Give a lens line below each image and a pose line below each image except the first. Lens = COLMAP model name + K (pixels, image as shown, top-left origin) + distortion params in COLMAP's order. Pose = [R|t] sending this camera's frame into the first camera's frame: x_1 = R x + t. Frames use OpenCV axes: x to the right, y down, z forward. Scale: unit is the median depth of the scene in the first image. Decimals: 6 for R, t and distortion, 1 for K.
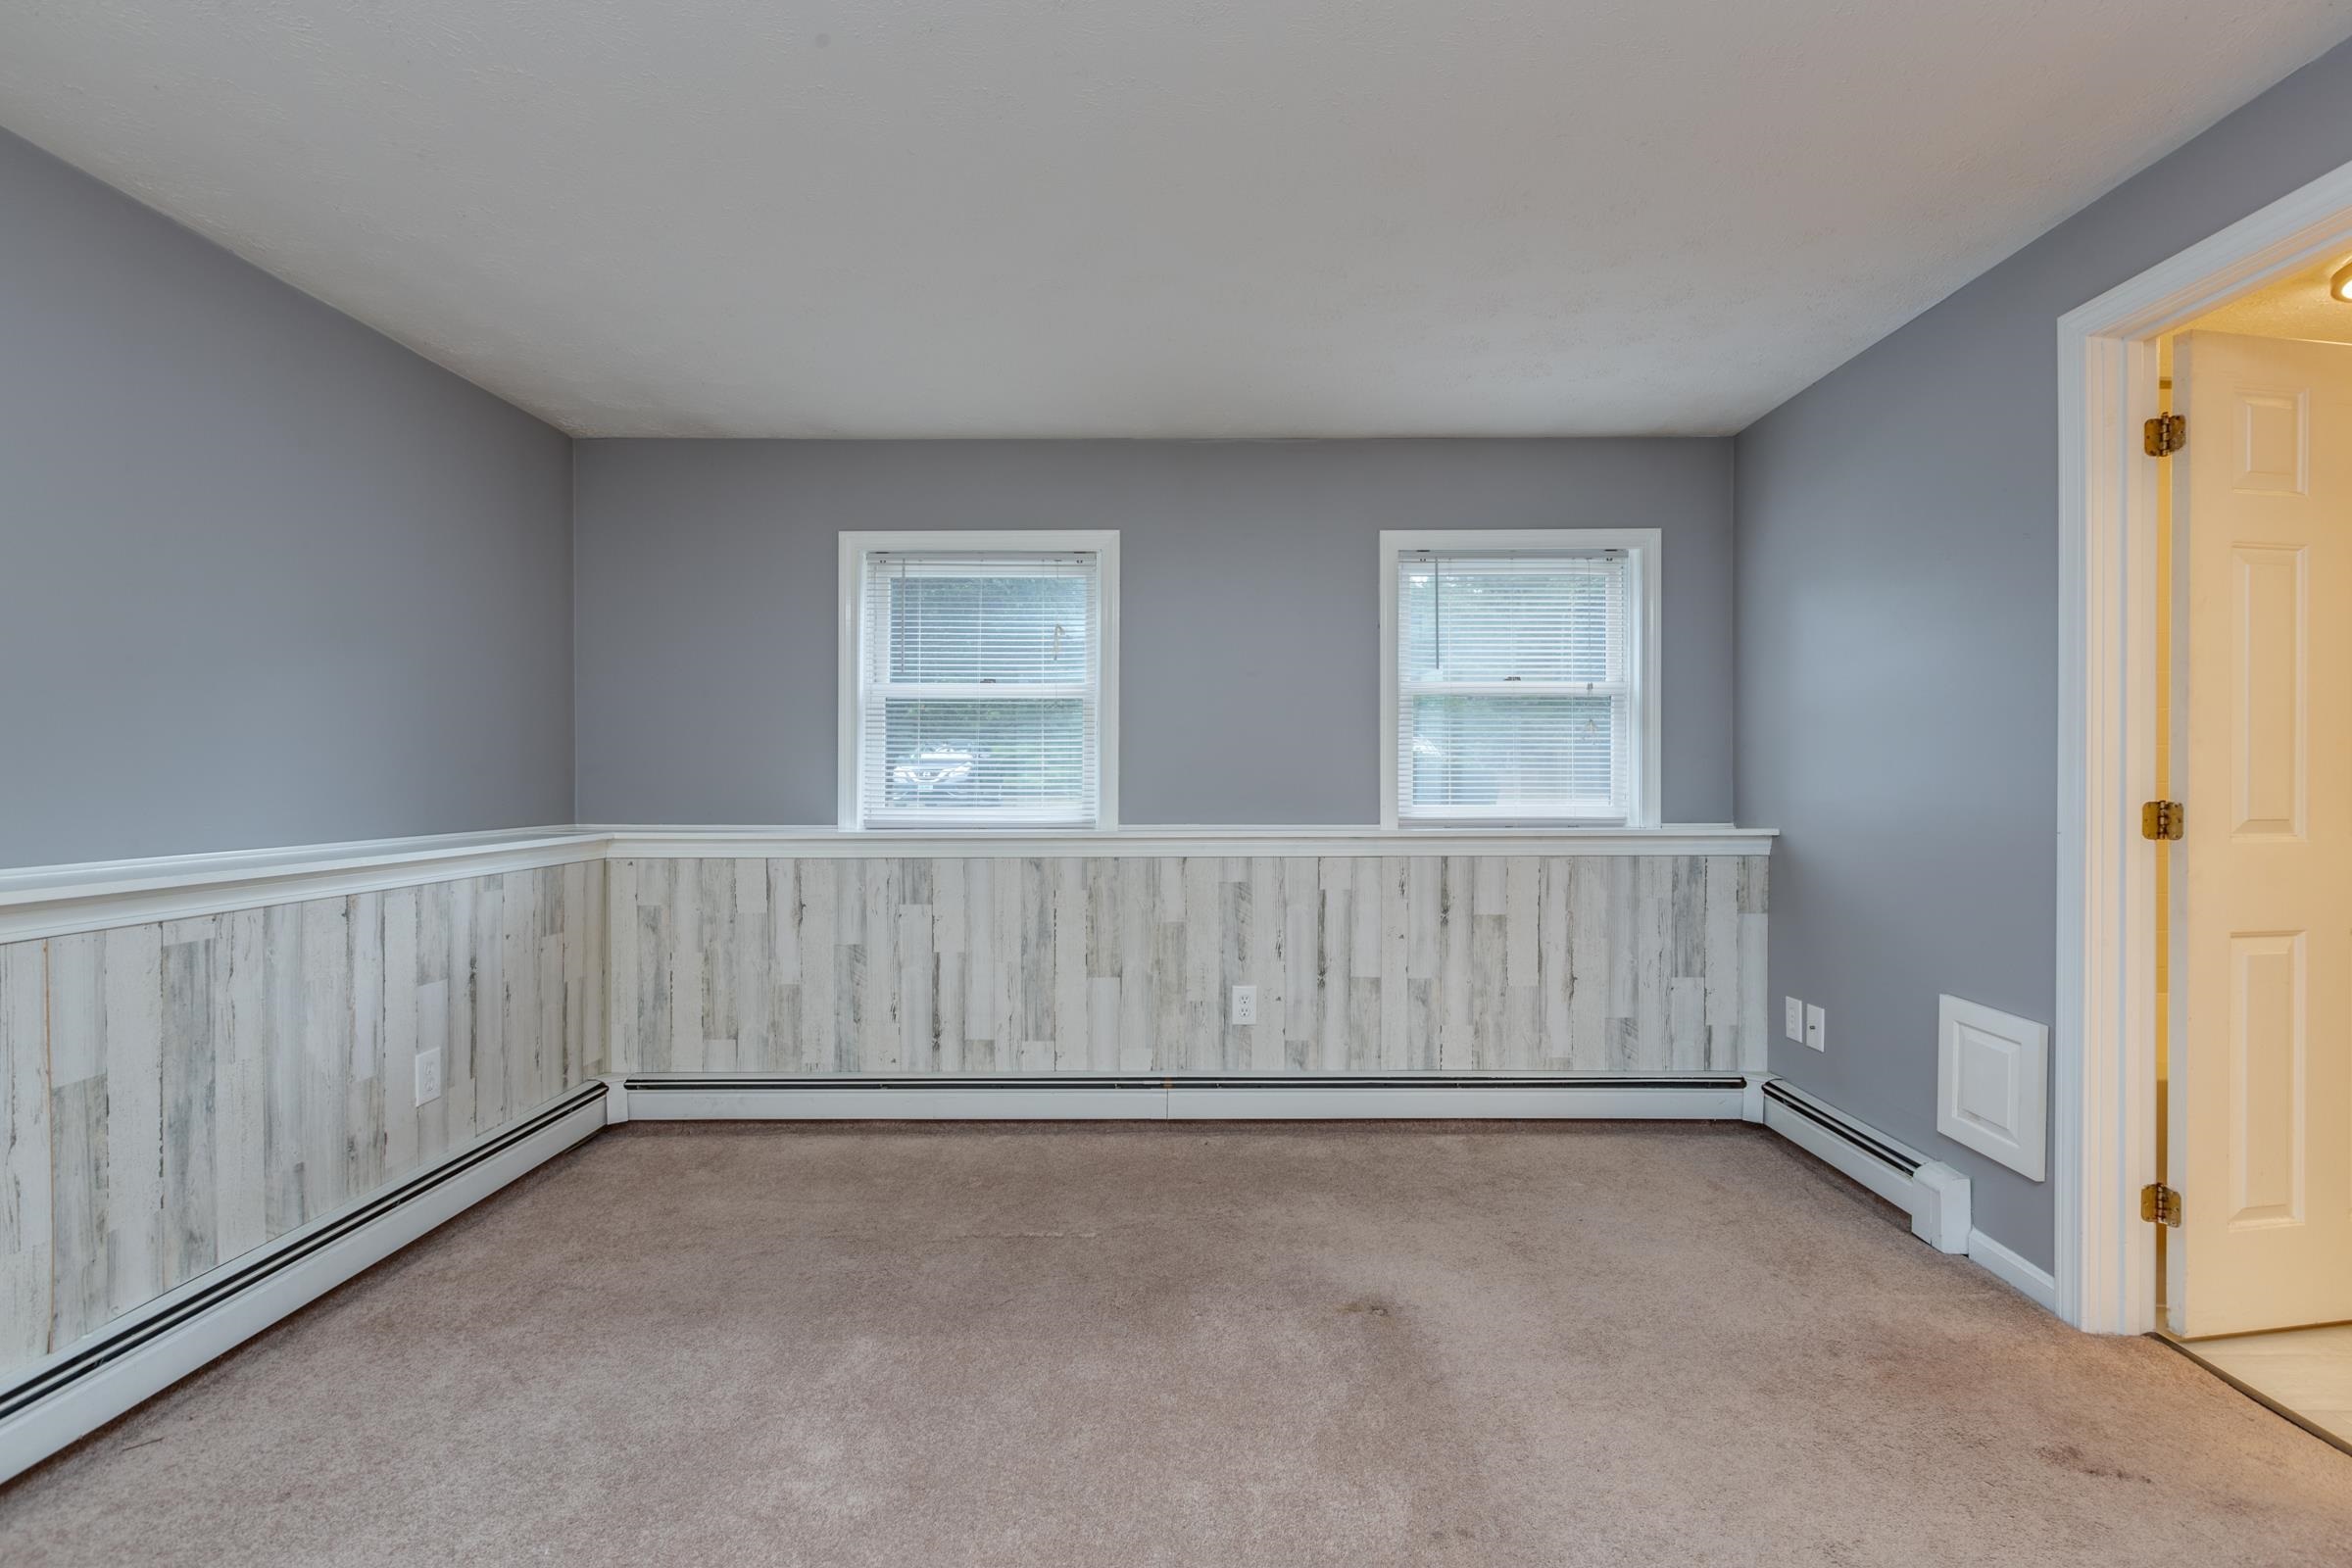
lens RADIAL K [[1068.1, 0, 1169.9], [0, 1068.1, 763.7], [0, 0, 1]] dist [0.002671, 0.000284]
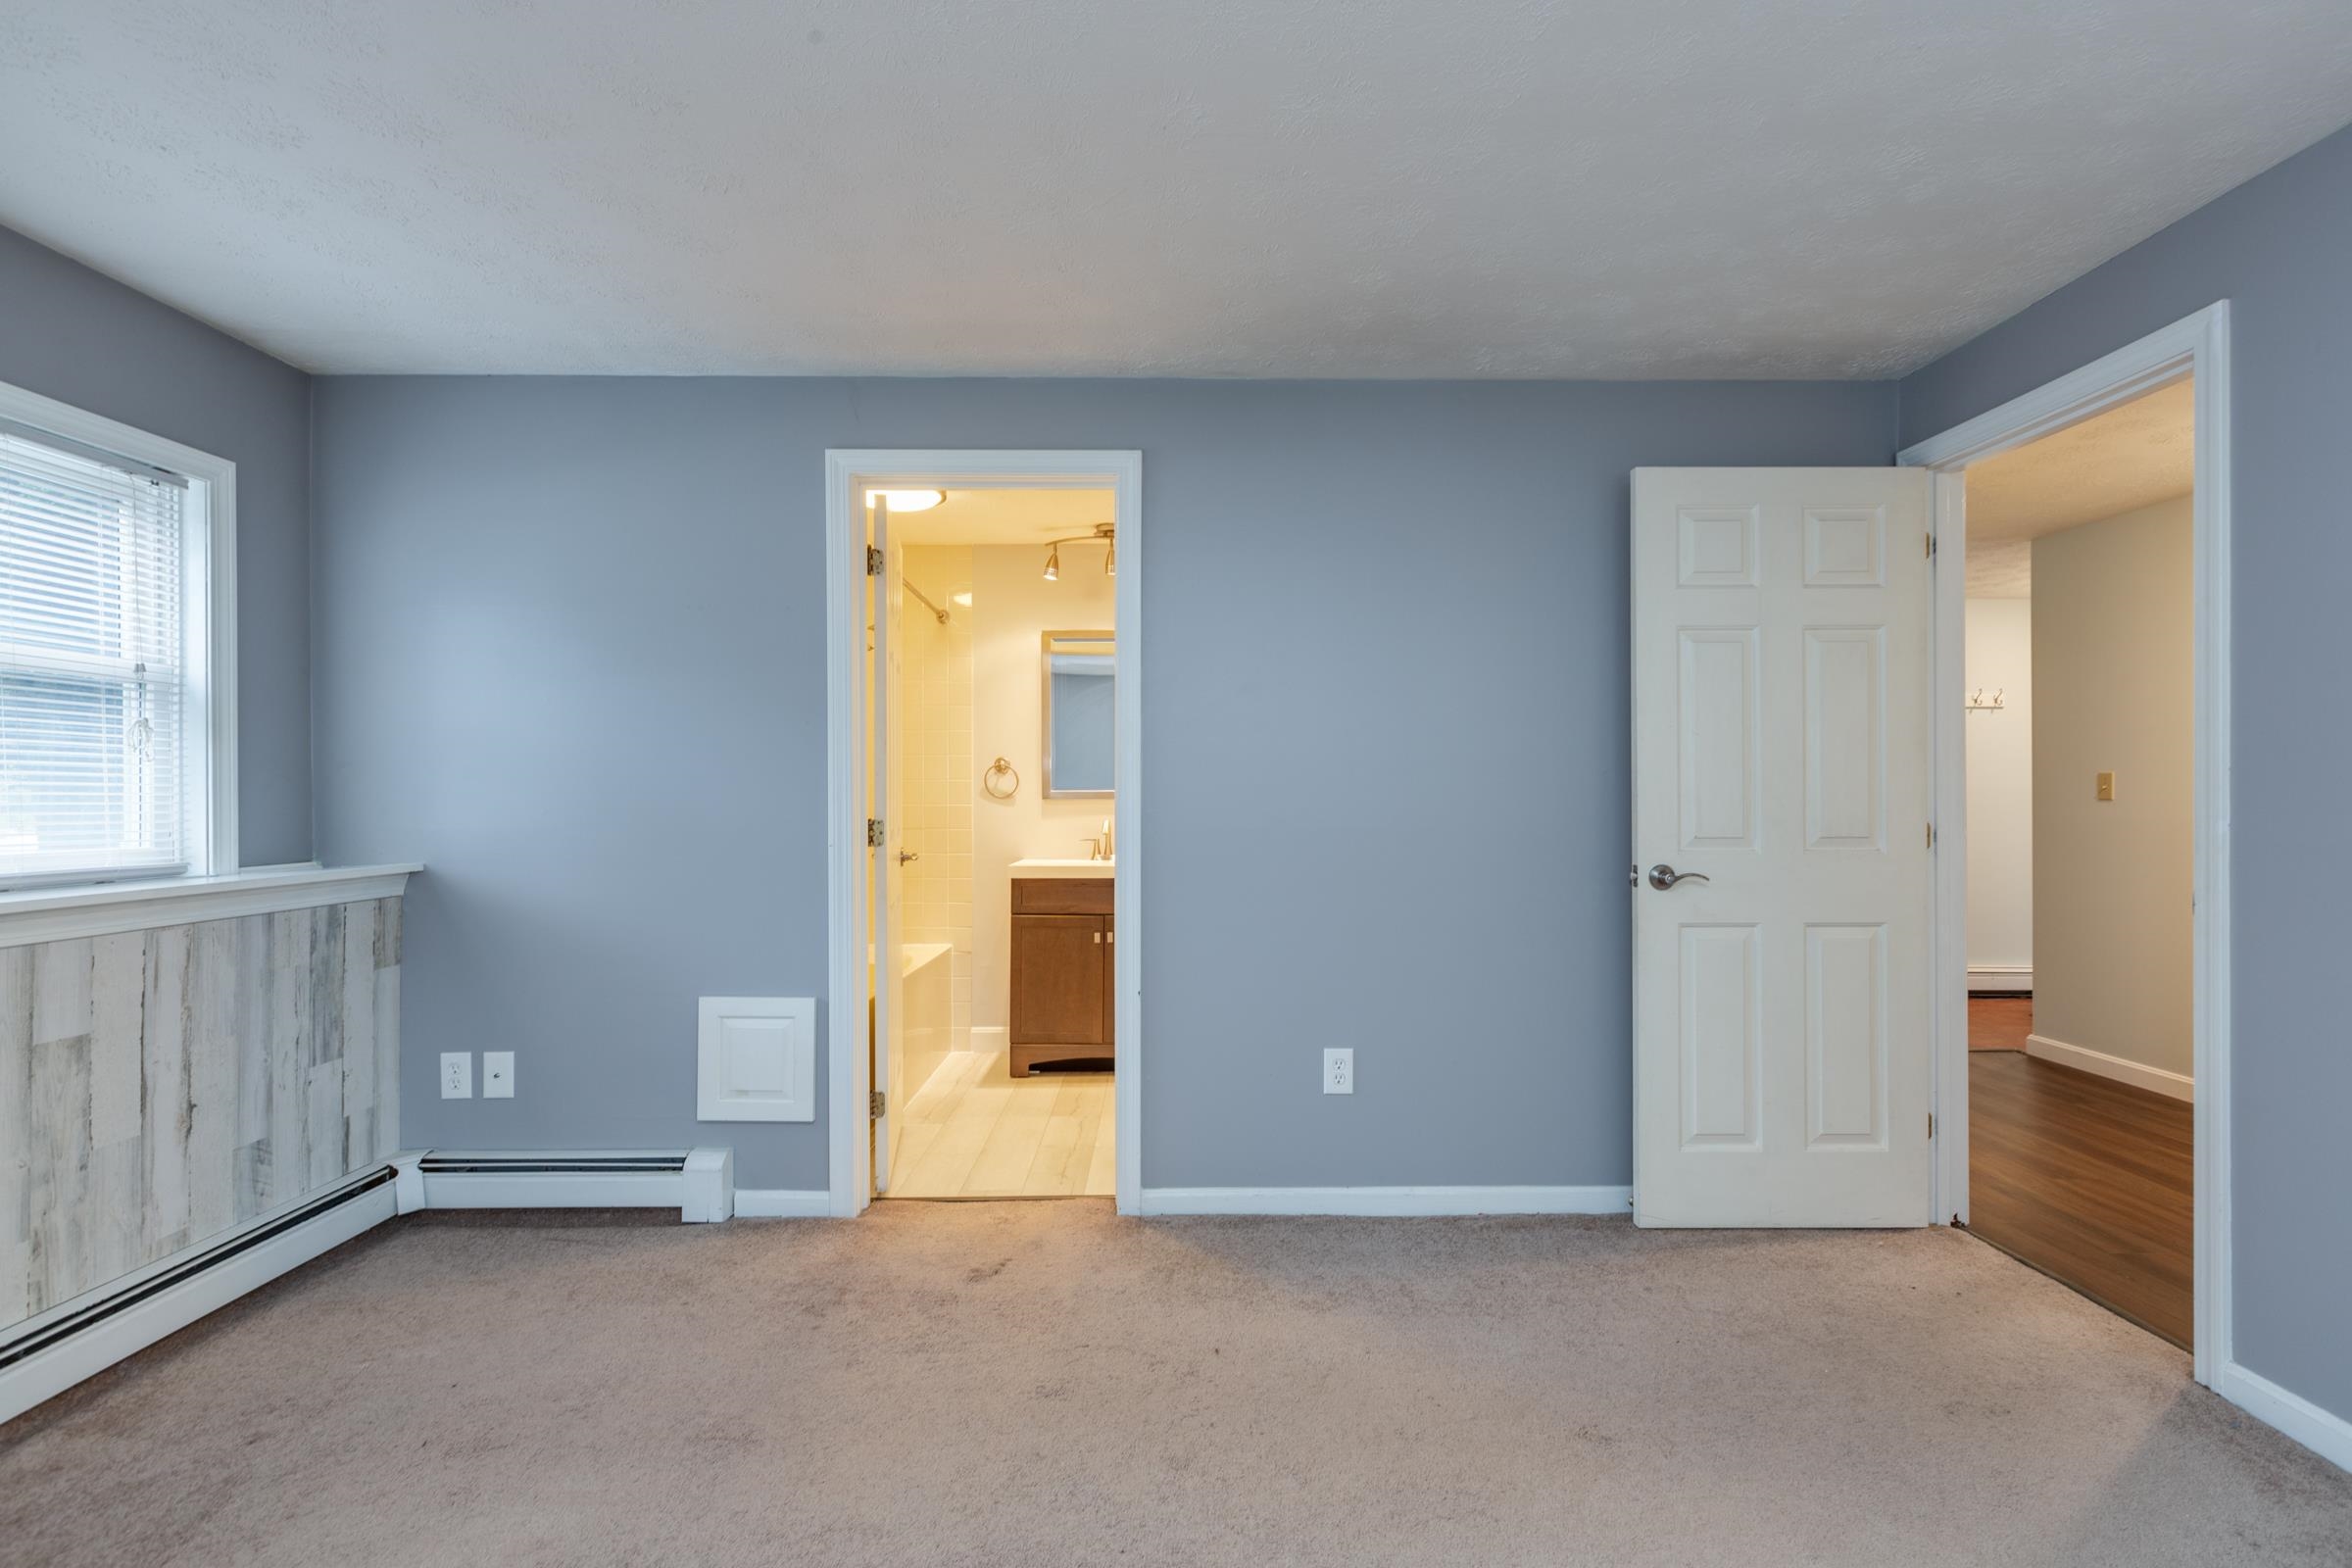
lens RADIAL K [[1104.4, 0, 1186.1], [0, 1104.4, 791.1], [0, 0, 1]] dist [0.001112, 0.000112]
pose [[-0.044182, 0.005934, 0.999006, -0.342981], [-0.007434, 0.999953, -0.006268, 0.003635], [-0.998996, -0.007704, -0.044136, 0.414653]]
